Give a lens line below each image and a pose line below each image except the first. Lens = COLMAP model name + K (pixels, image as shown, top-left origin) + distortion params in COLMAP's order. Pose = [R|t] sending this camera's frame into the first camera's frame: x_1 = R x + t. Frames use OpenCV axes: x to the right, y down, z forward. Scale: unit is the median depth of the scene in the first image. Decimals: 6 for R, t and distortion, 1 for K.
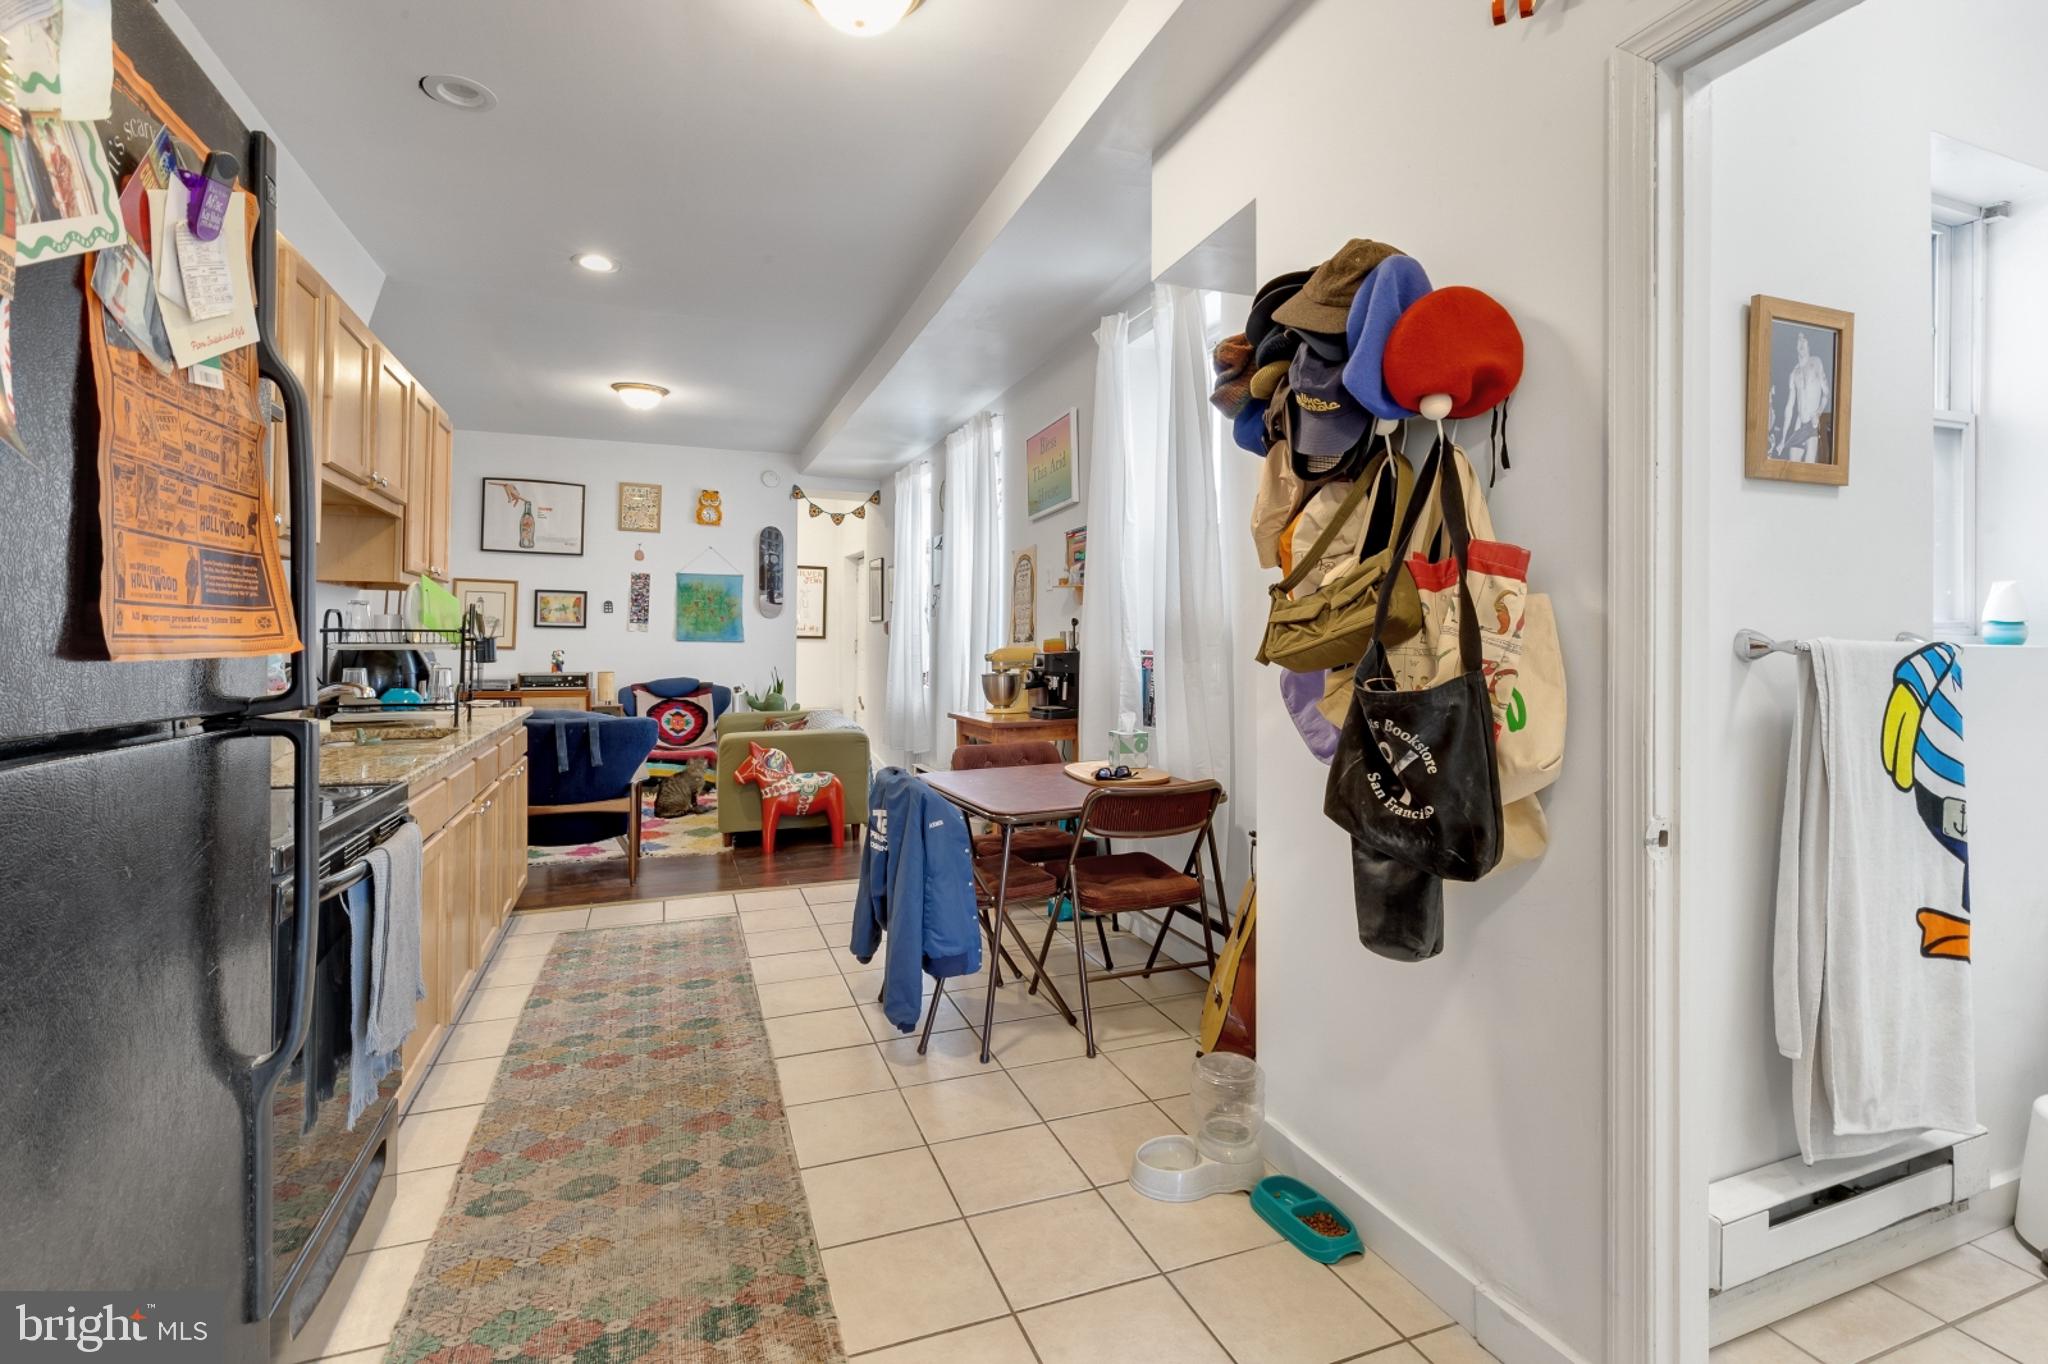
lens RADIAL K [[940.2, 0, 1023.0], [0, 940.2, 625.9], [0, 0, 1]] dist [0.007052, -0.004795]
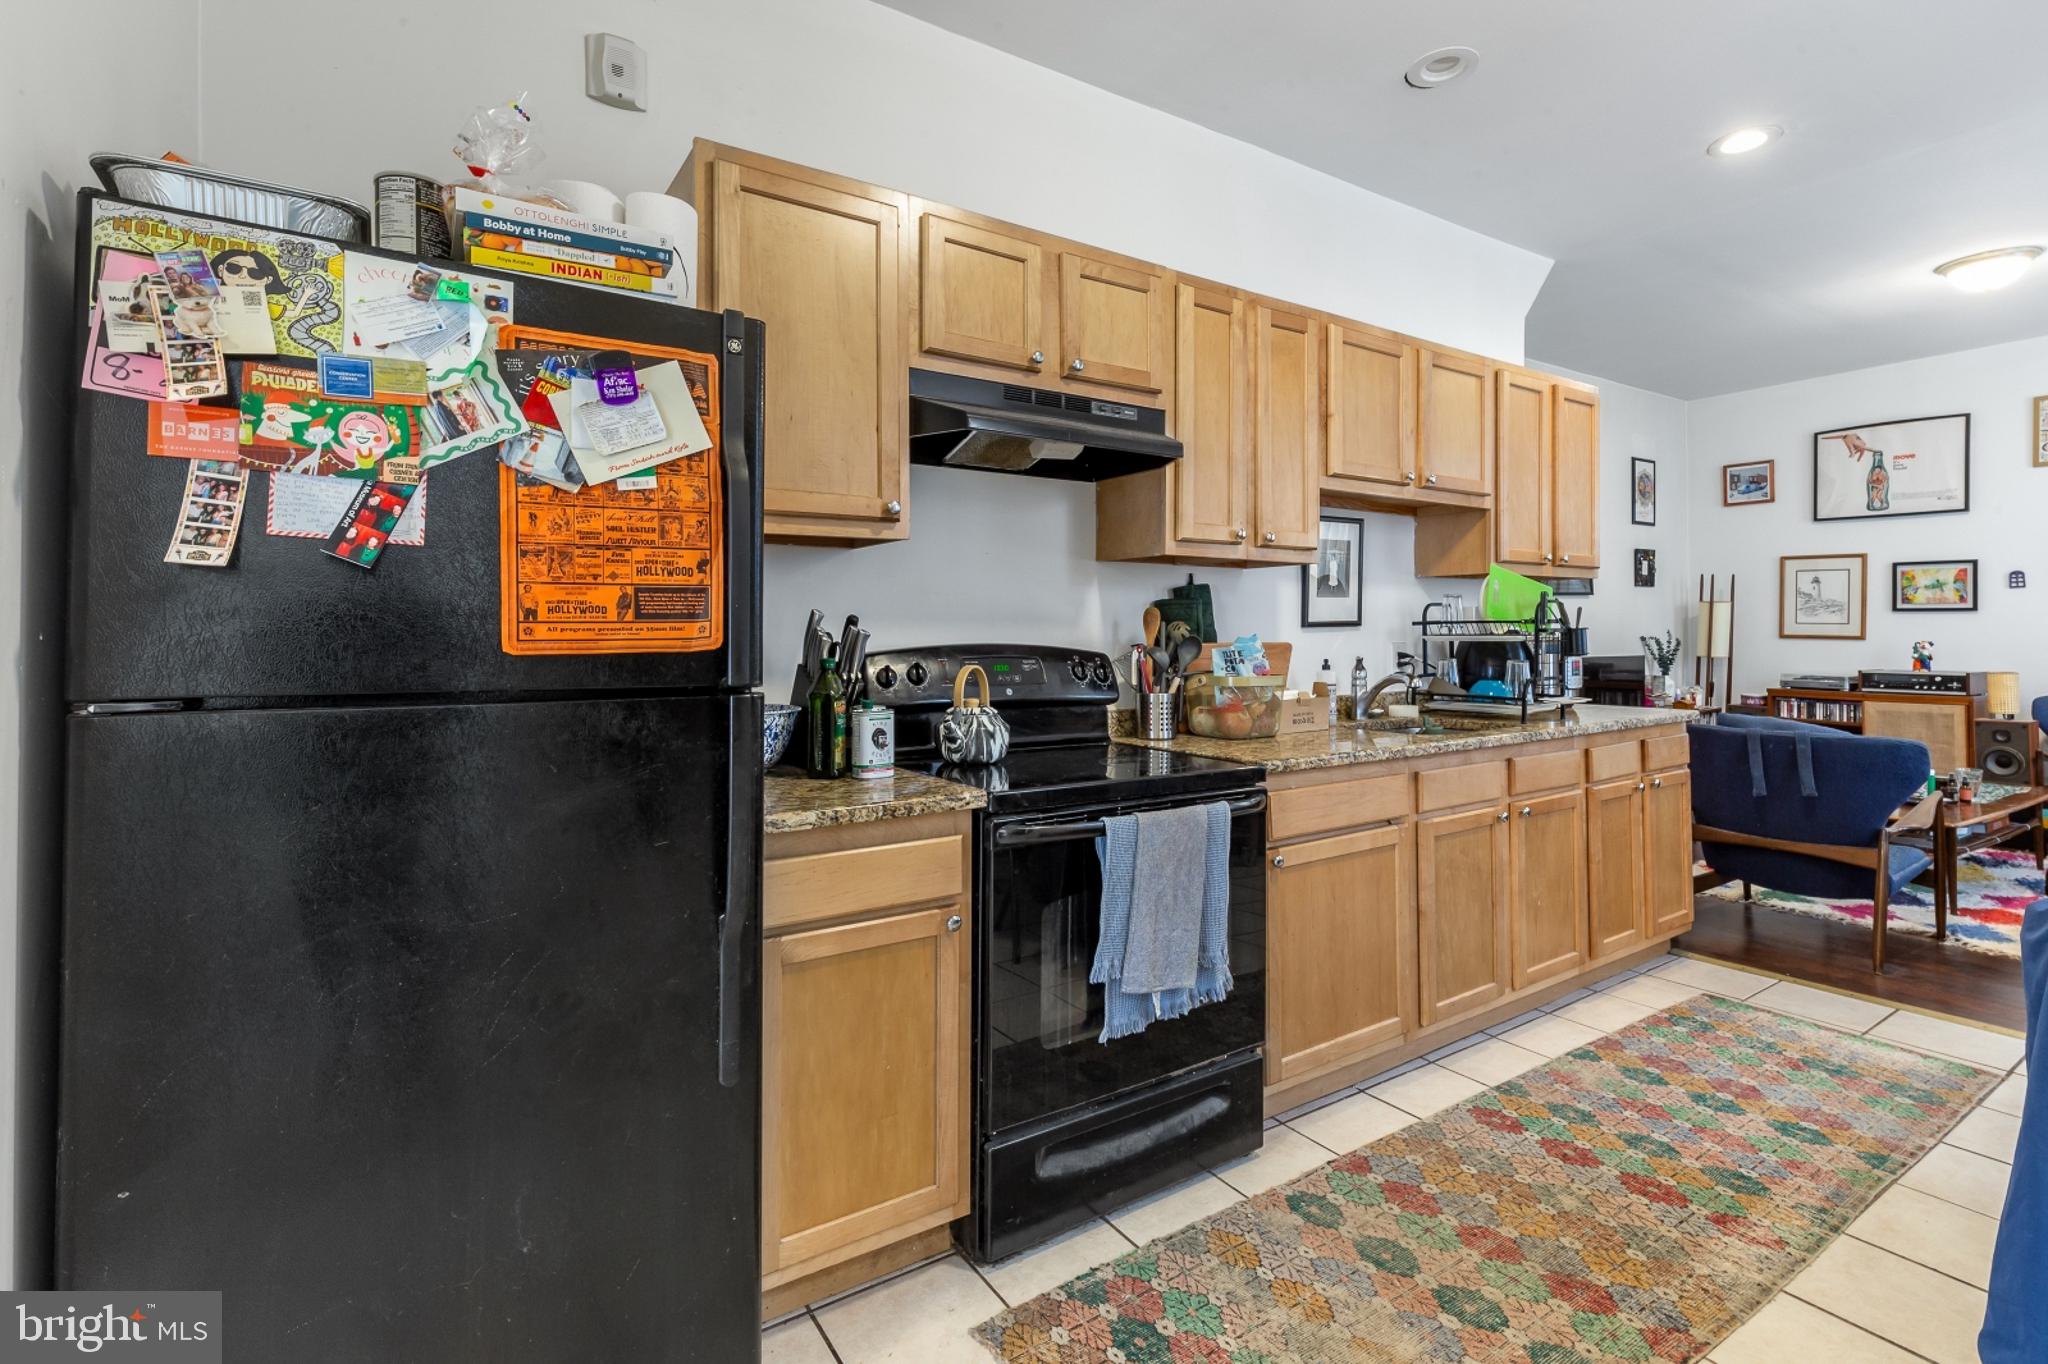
lens RADIAL K [[940.2, 0, 1016.8], [0, 940.2, 619.6], [0, 0, 1]] dist [0.007052, -0.004795]
pose [[0.205369, -0.017084, -0.978536, 0.201986], [0.023013, 0.999655, -0.012623, 0.003058], [0.978414, -0.019927, 0.205691, 0.293146]]
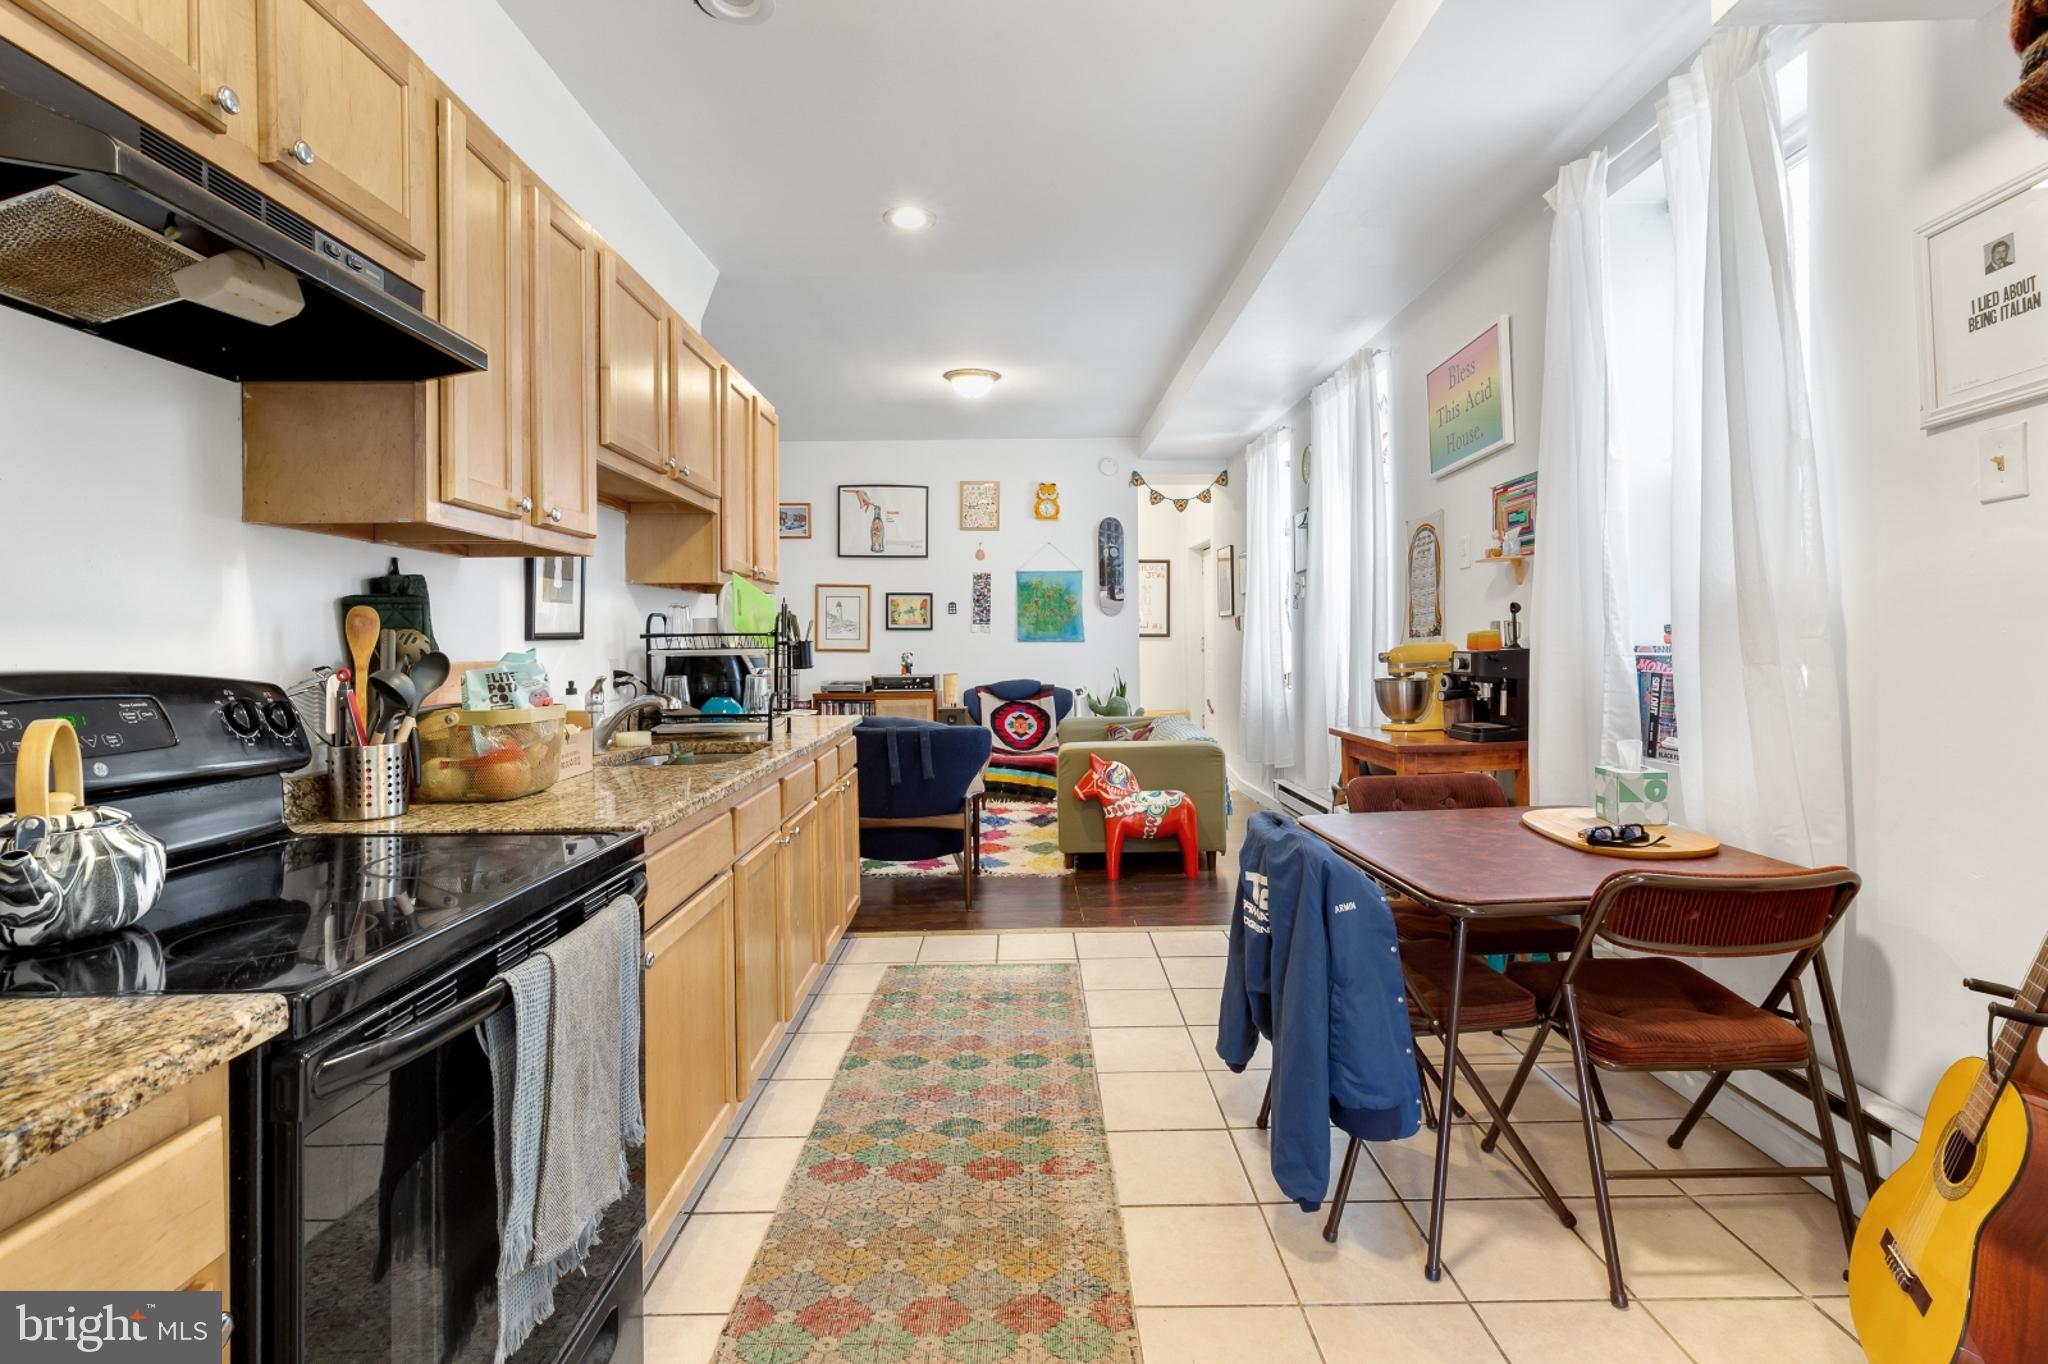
lens RADIAL K [[940.2, 0, 1022.3], [0, 940.2, 645.4], [0, 0, 1]] dist [0.007052, -0.004795]
pose [[0.935393, -0.013698, -0.353343, -0.053974], [0.021795, 0.999583, 0.018948, 0.003973], [0.352936, -0.025425, 0.935302, 0.230656]]
